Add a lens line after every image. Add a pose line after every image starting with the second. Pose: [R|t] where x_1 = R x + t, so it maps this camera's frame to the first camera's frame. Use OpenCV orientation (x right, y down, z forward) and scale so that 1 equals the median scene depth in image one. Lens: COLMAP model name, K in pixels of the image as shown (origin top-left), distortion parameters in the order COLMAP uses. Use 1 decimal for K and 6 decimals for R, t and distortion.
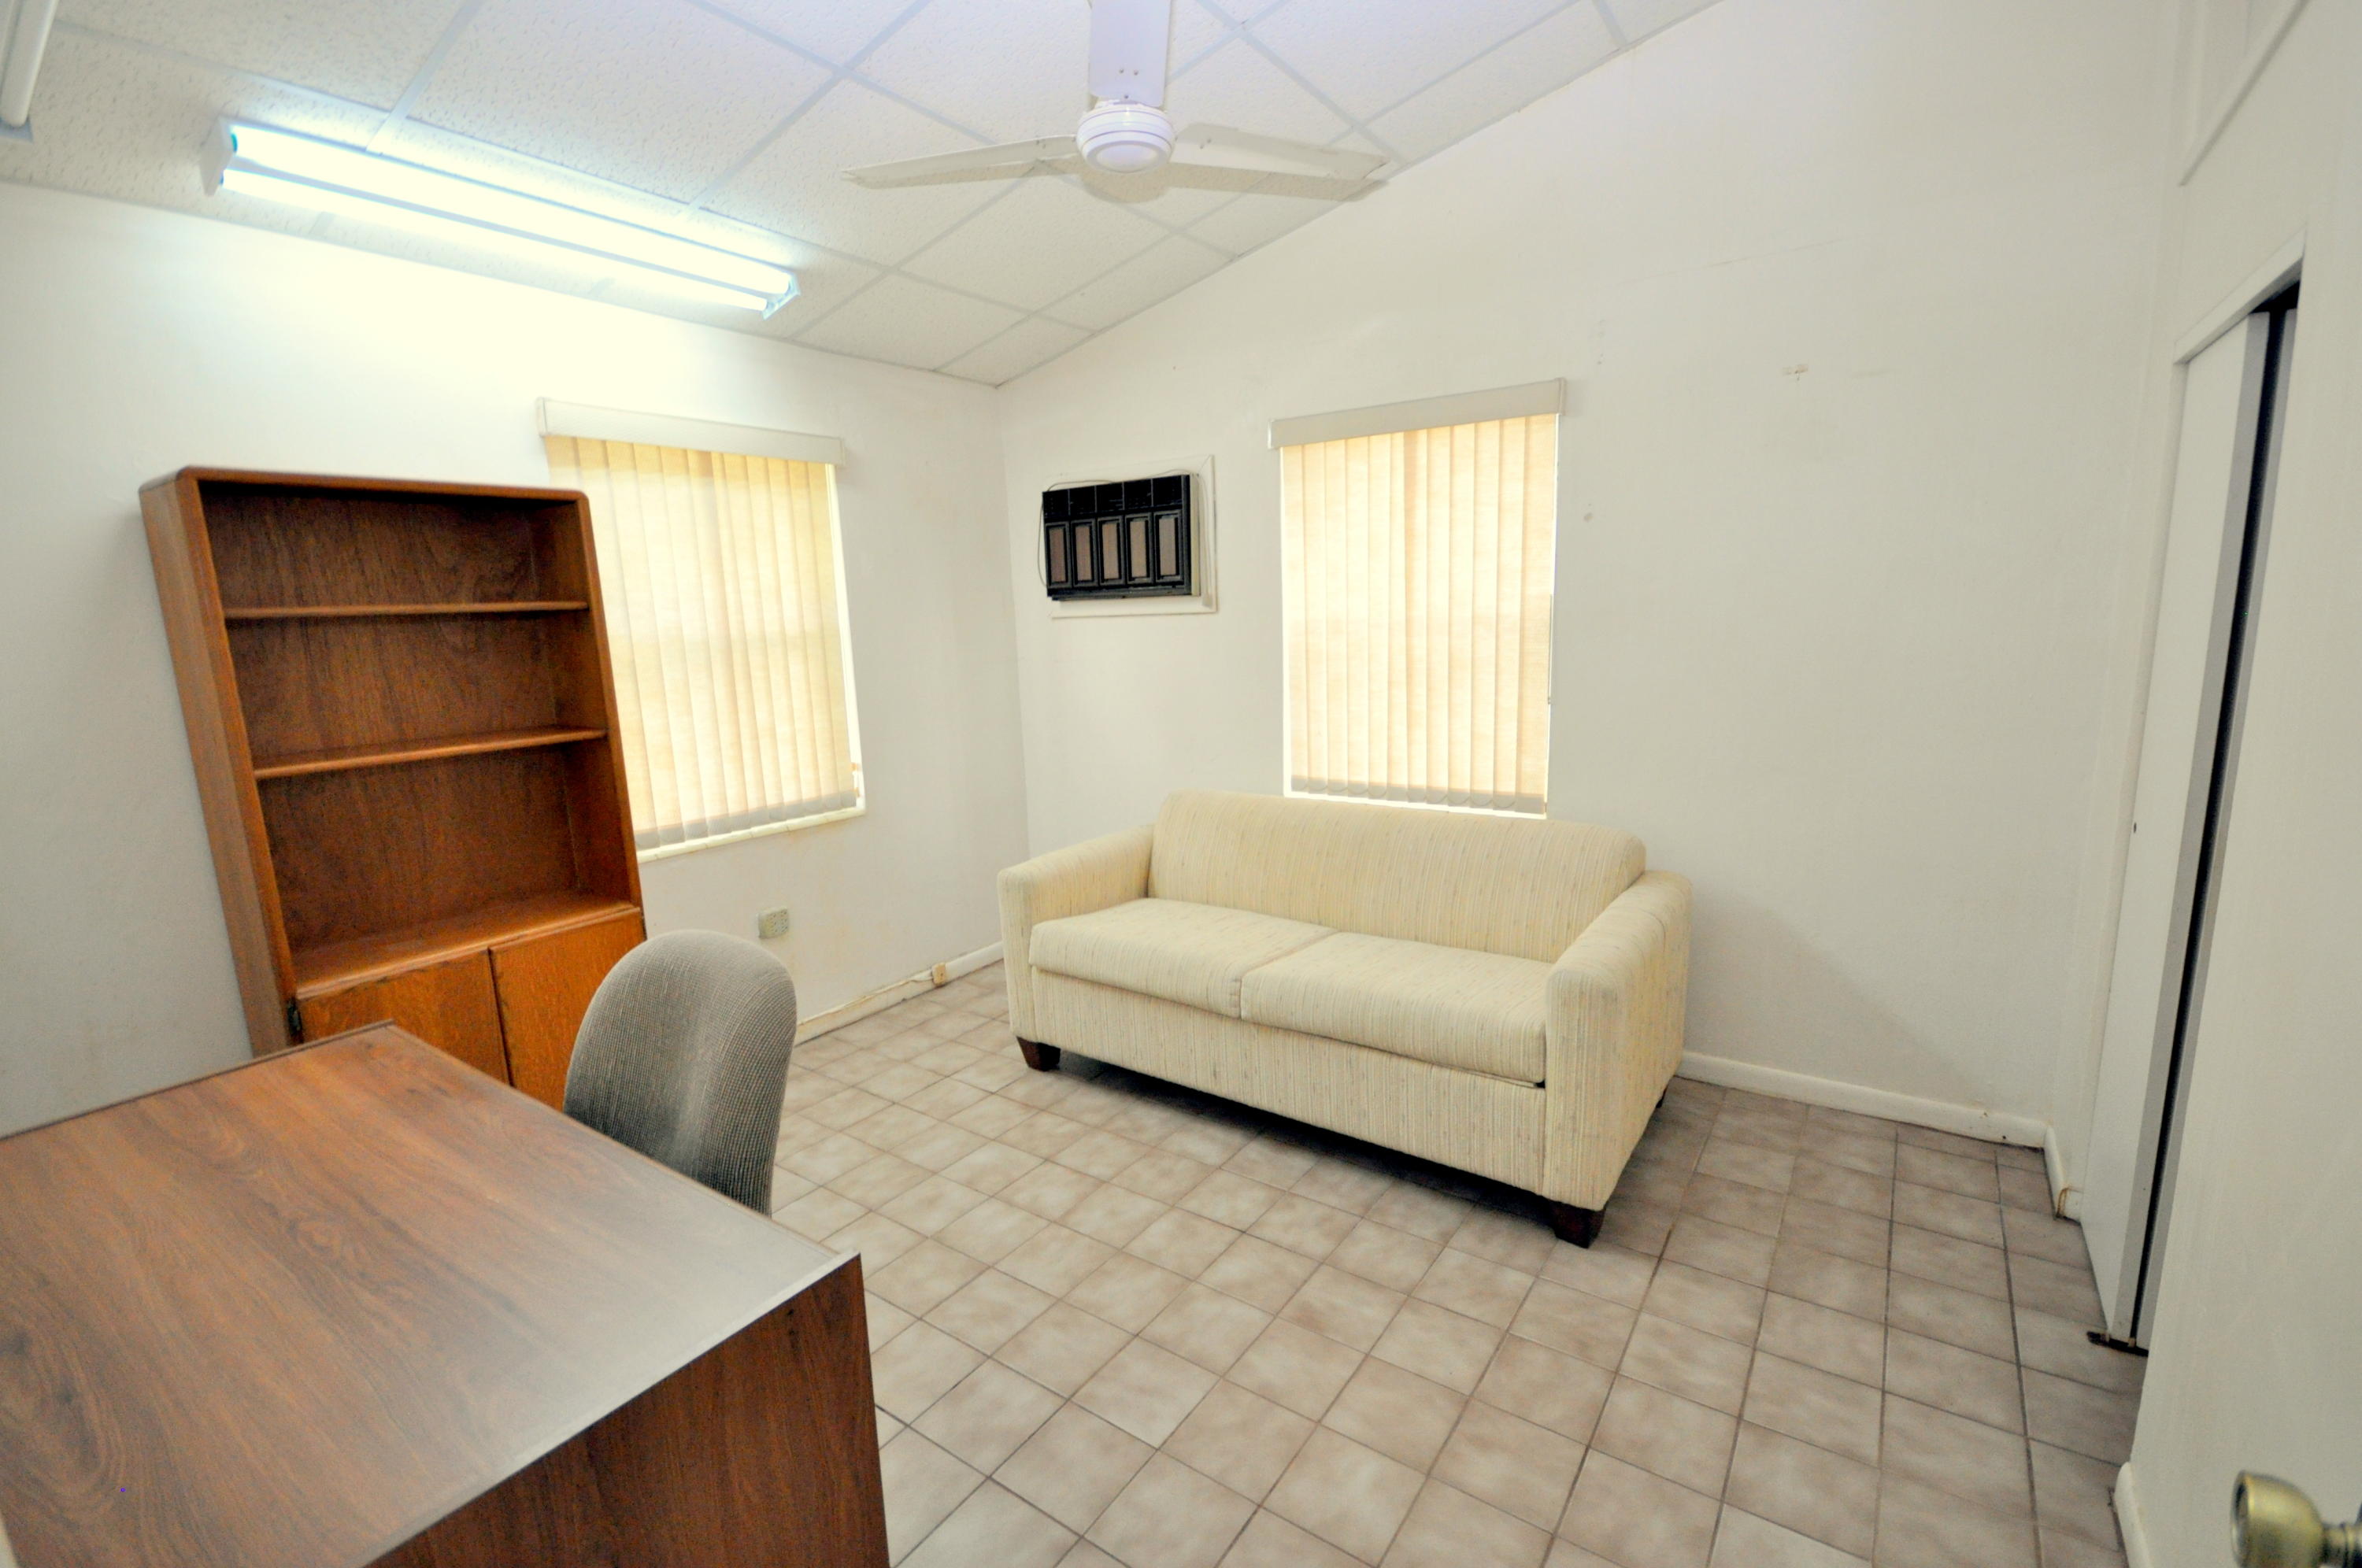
lens RADIAL K [[1043.4, 0, 1183.5], [0, 1043.4, 784.2], [0, 0, 1]] dist [-0.004058, -0.003211]
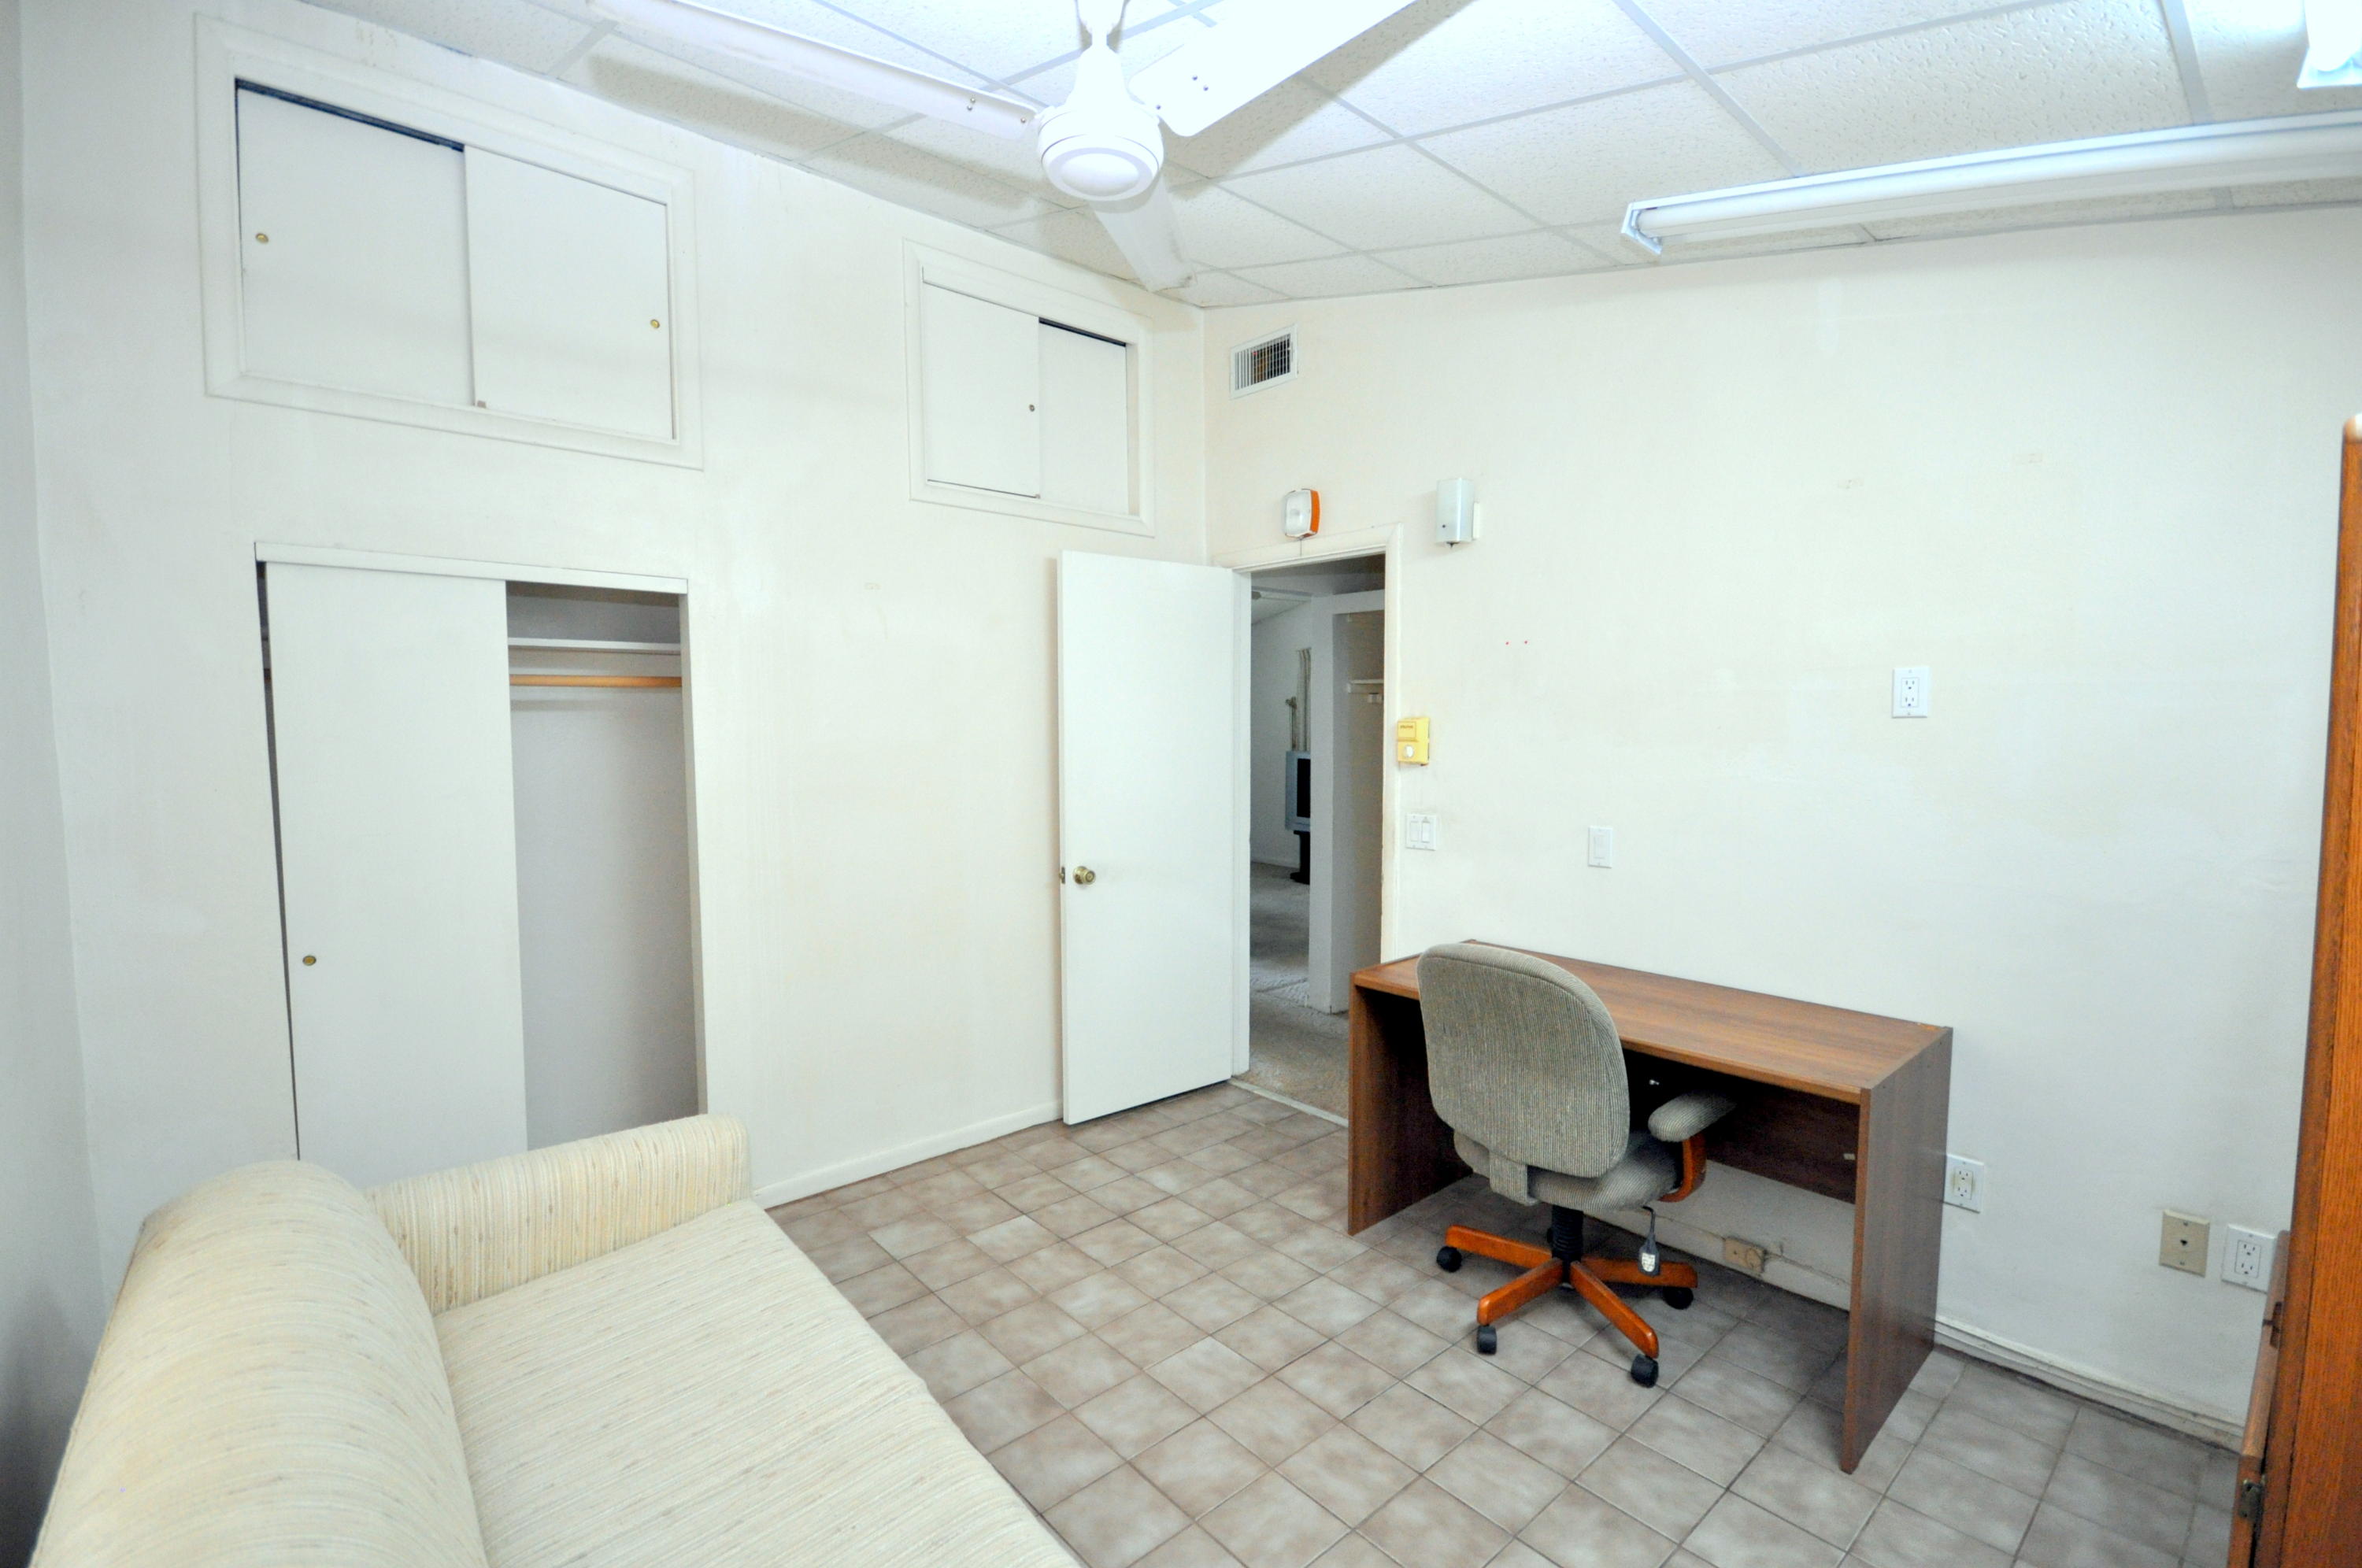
lens RADIAL K [[1043.4, 0, 1180.9], [0, 1043.4, 784.4], [0, 0, 1]] dist [-0.004058, -0.003211]
pose [[-0.969909, 0.020062, 0.242639, -0.312841], [0.076130, 0.971615, 0.223982, -0.357456], [-0.231258, 0.235714, -0.943906, 1.978762]]
